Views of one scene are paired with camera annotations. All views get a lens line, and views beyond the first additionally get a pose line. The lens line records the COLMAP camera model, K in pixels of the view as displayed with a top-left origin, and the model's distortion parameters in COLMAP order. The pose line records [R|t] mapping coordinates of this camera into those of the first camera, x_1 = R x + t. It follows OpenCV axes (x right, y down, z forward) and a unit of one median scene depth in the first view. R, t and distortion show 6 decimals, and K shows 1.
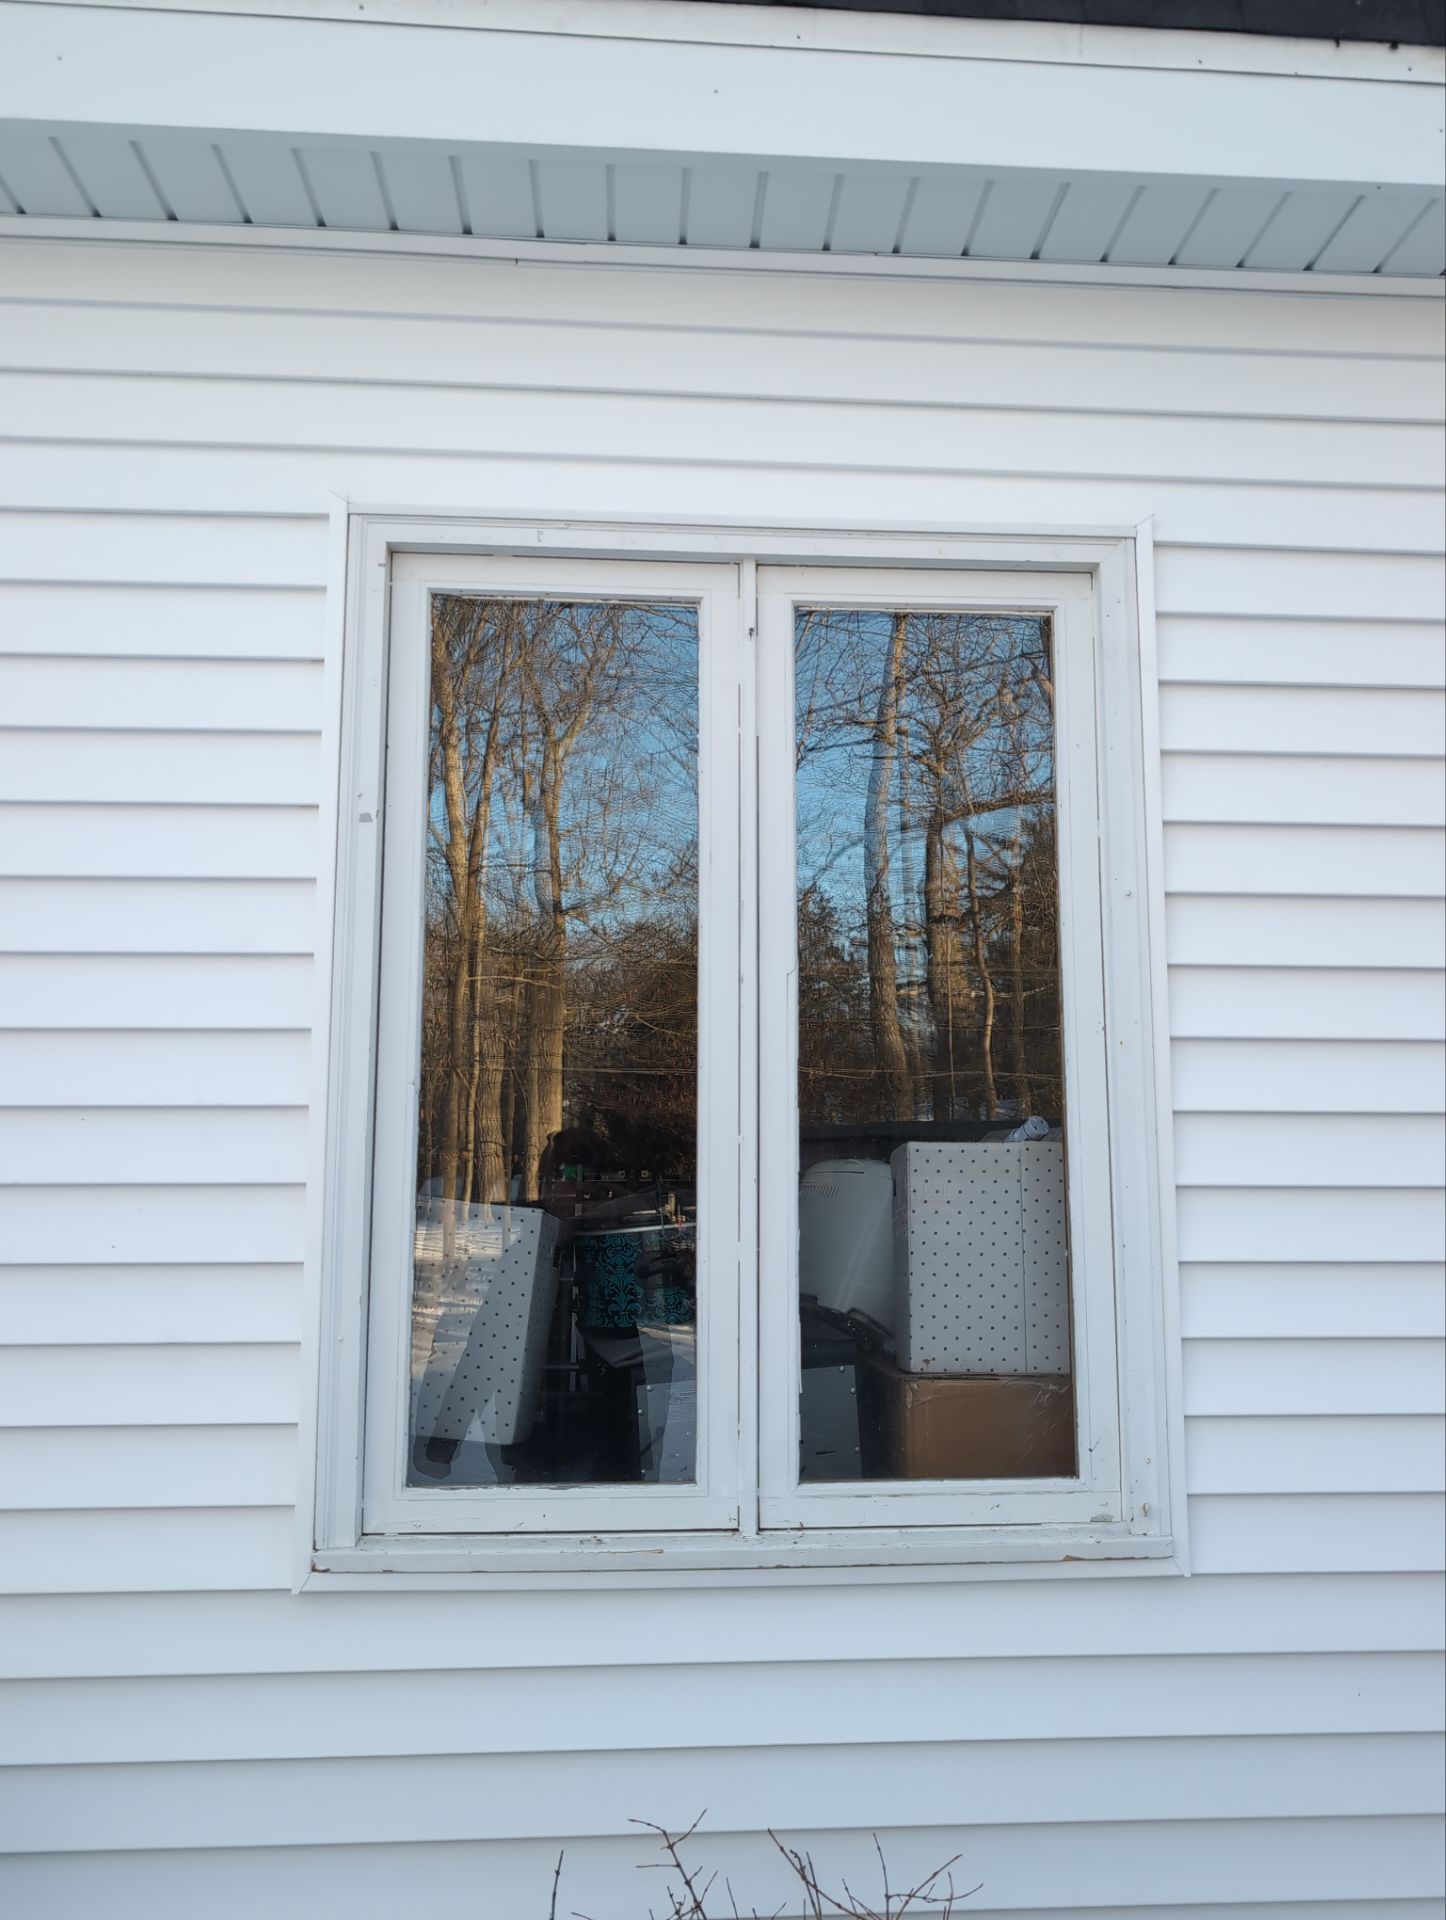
lens RADIAL K [[1574.5, 0, 726.1], [0, 1574.5, 961.0], [0, 0, 1]] dist [-0.008584, -0.002504]
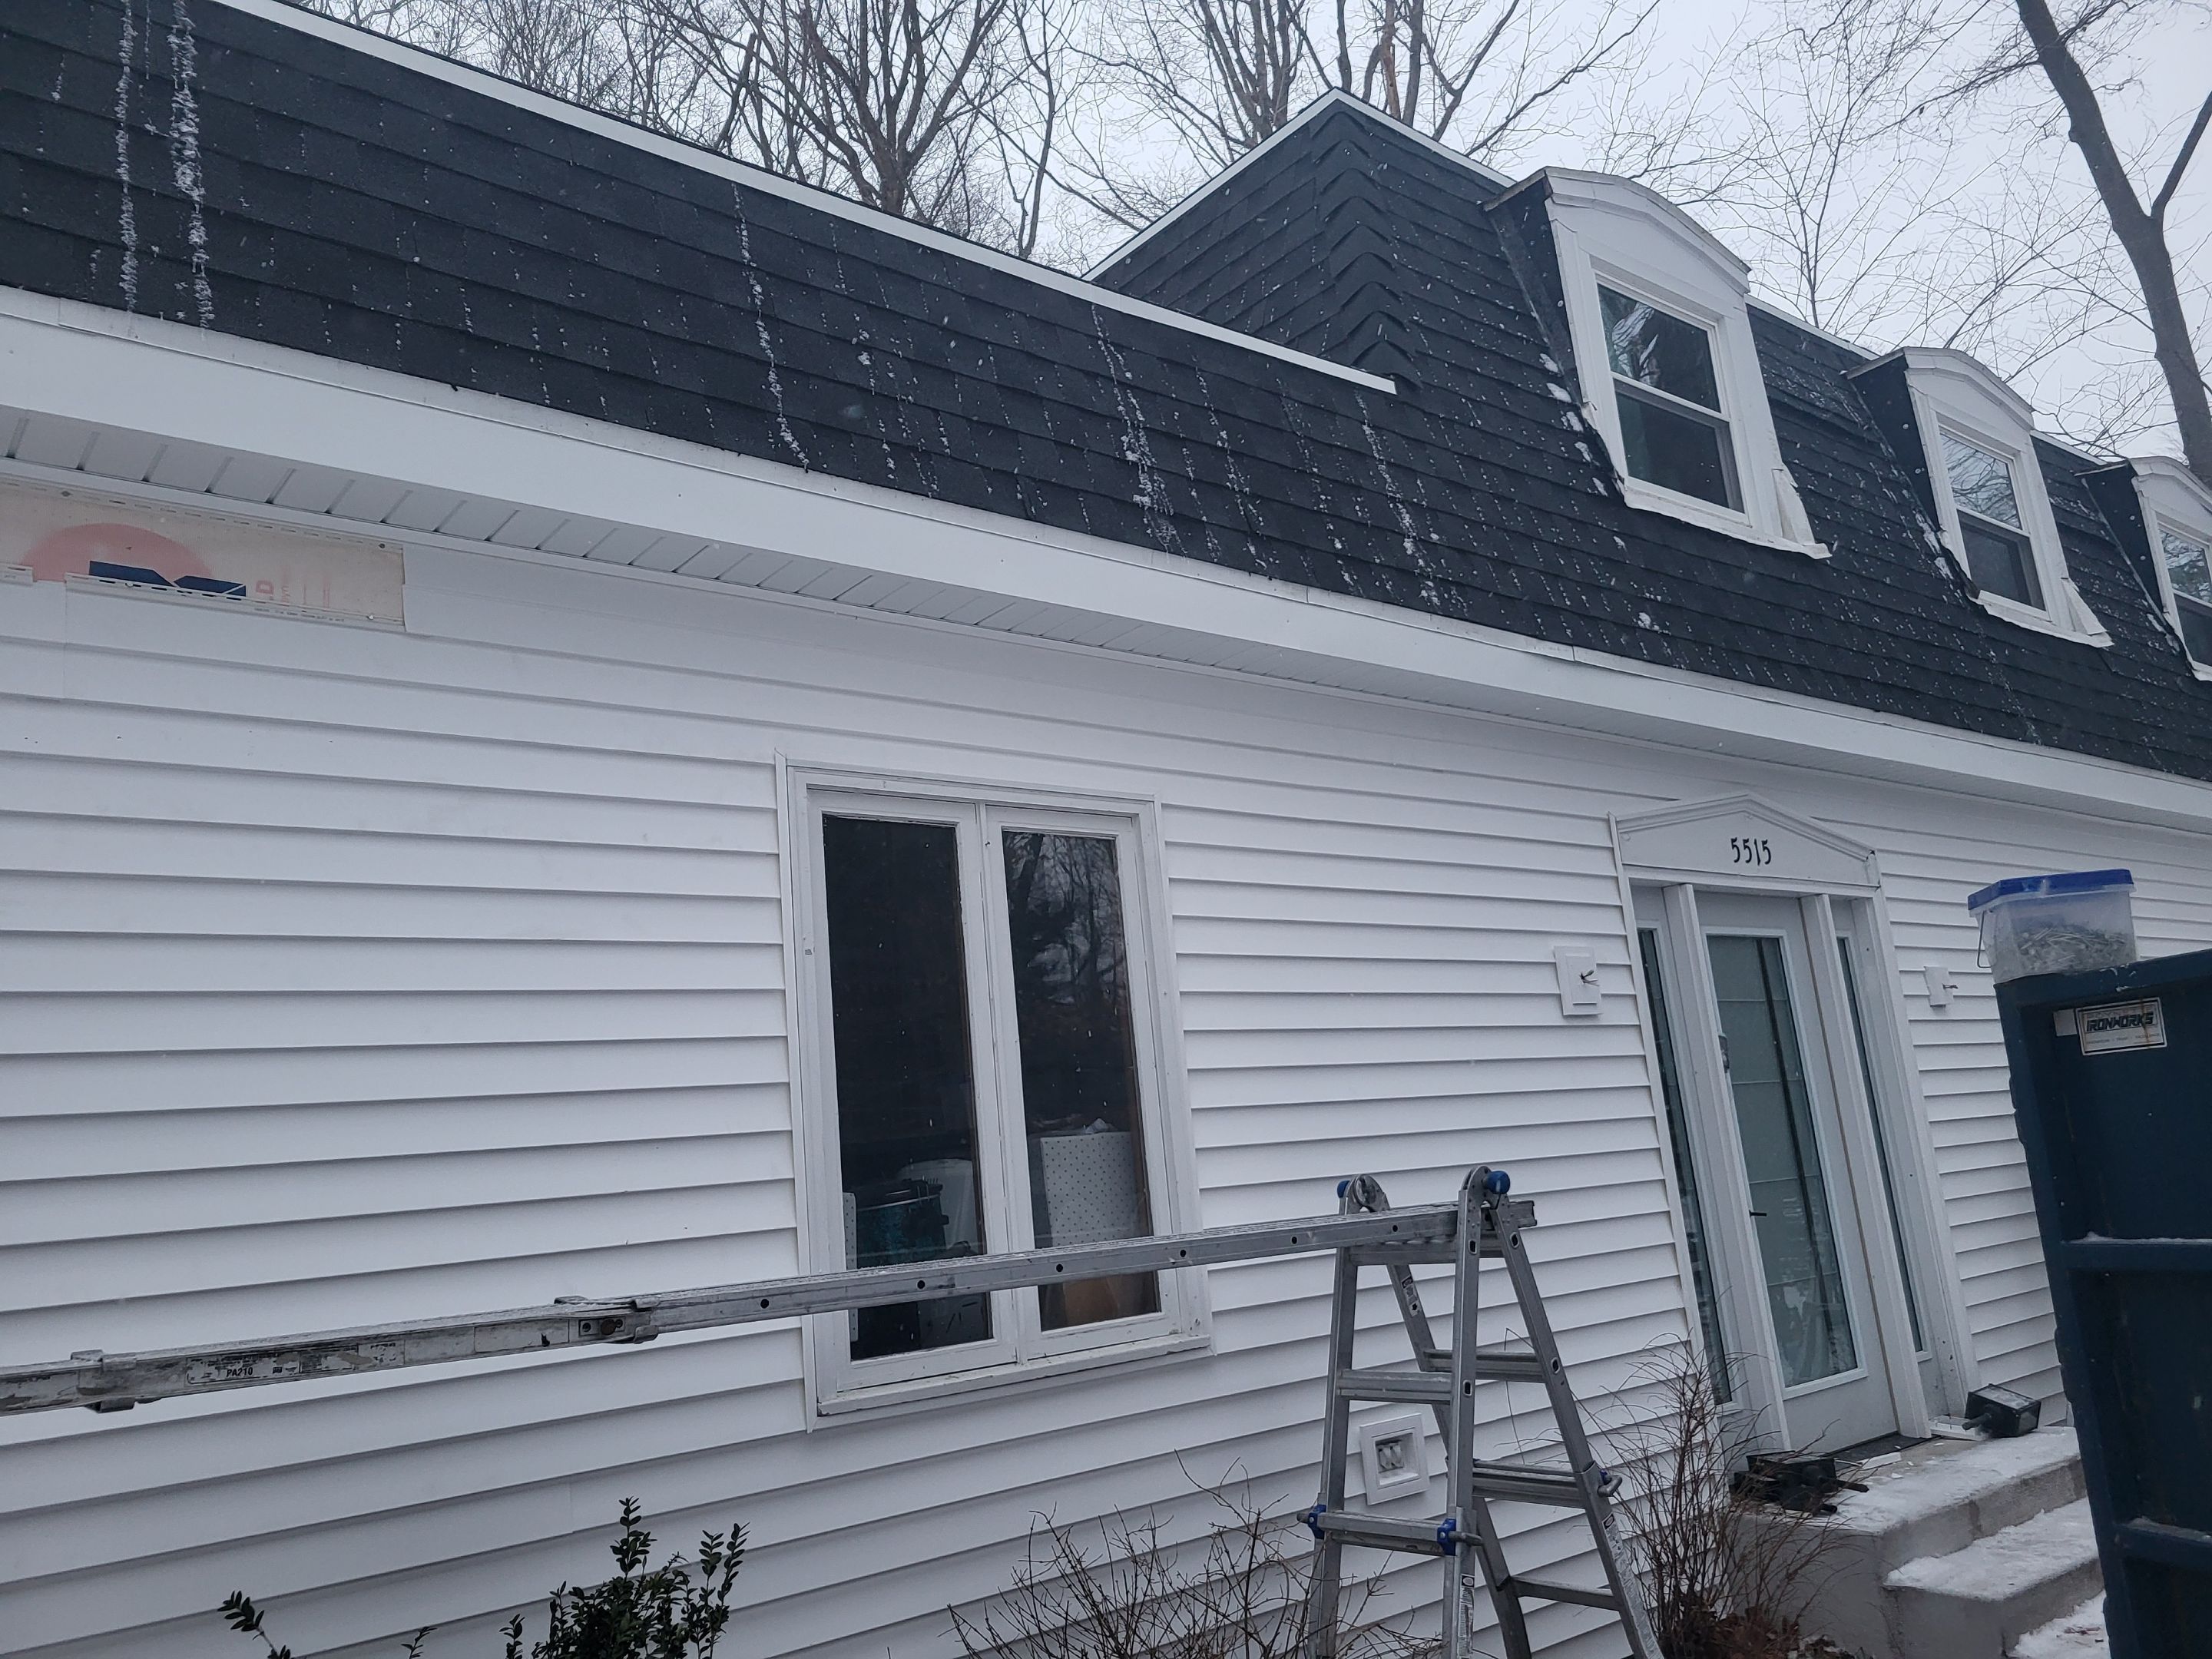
lens RADIAL K [[1671.6, 0, 1103.3], [0, 1671.6, 824.4], [0, 0, 1]] dist [0.003710, 0.000443]
pose [[0.813375, 0.048521, 0.579713, -0.952182], [0.018394, 0.993872, -0.108994, -0.026246], [-0.581449, 0.099316, 0.807498, -0.576912]]
